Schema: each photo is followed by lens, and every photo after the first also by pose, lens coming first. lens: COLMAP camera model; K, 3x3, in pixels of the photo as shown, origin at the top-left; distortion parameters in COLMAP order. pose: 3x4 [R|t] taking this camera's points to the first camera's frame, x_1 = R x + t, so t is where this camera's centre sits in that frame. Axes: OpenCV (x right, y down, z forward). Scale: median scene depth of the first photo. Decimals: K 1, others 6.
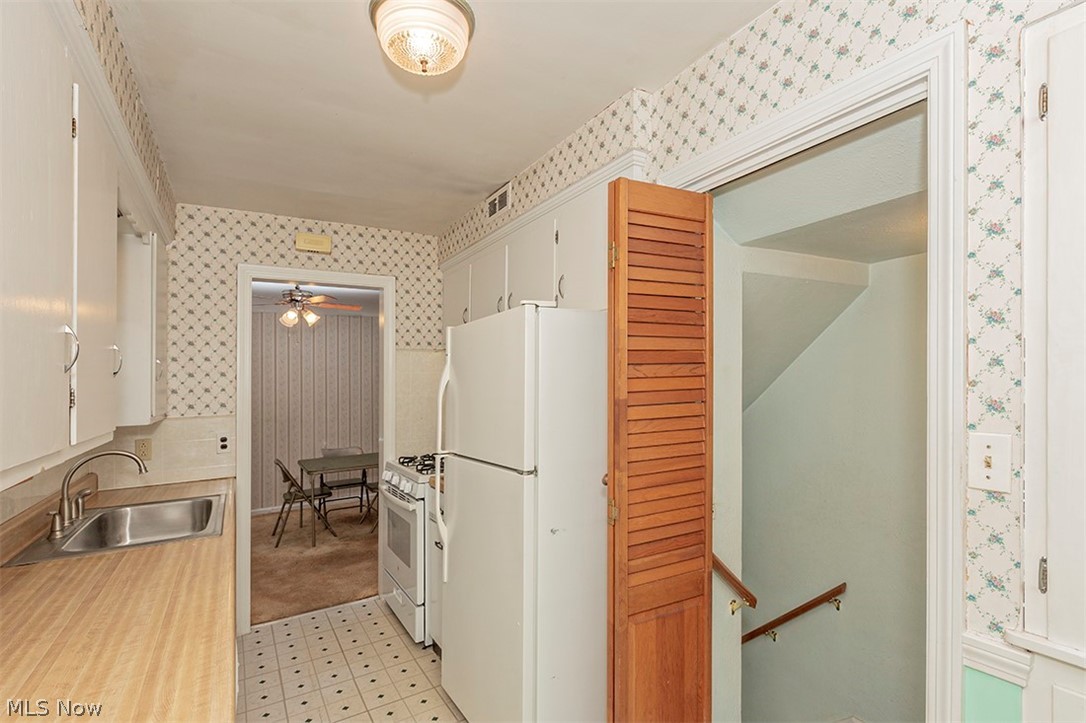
lens RADIAL K [[520.0, 0, 561.9], [0, 520.0, 381.1], [0, 0, 1]] dist [0.000150, -0.000157]
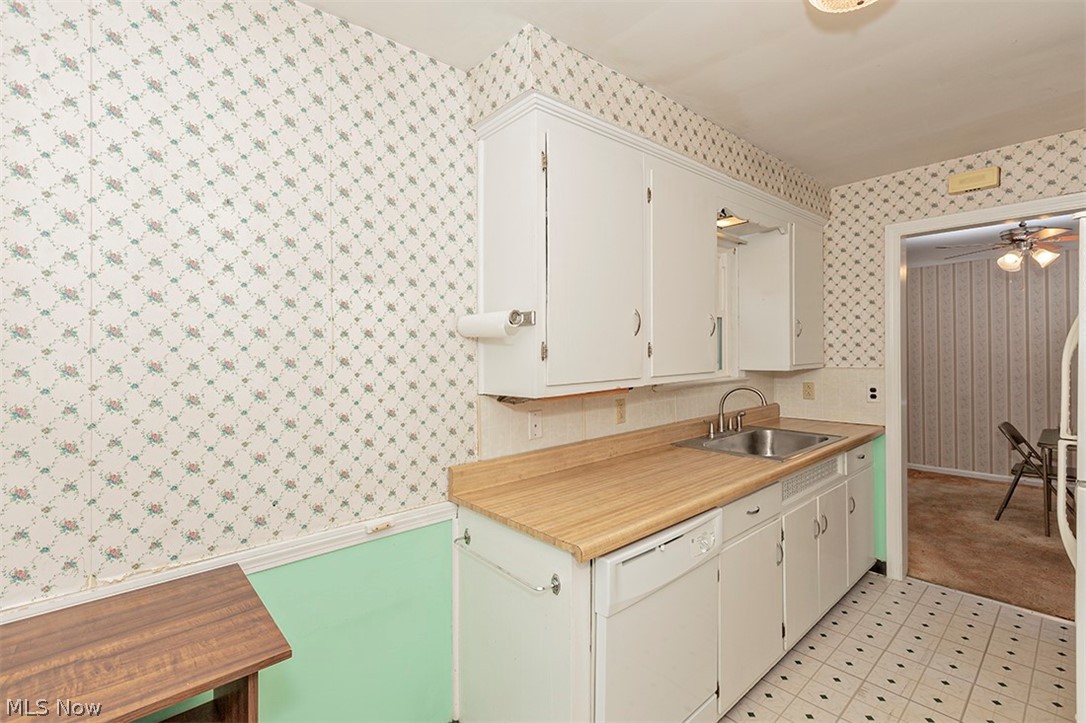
lens RADIAL K [[488.4, 0, 547.1], [0, 488.4, 329.7], [0, 0, 1]] dist [0.001374, 0.000040]
pose [[0.164959, -0.018533, -0.986126, 0.246819], [0.011719, 0.999790, -0.016829, -0.004771], [0.986231, -0.008781, 0.165142, 0.154453]]
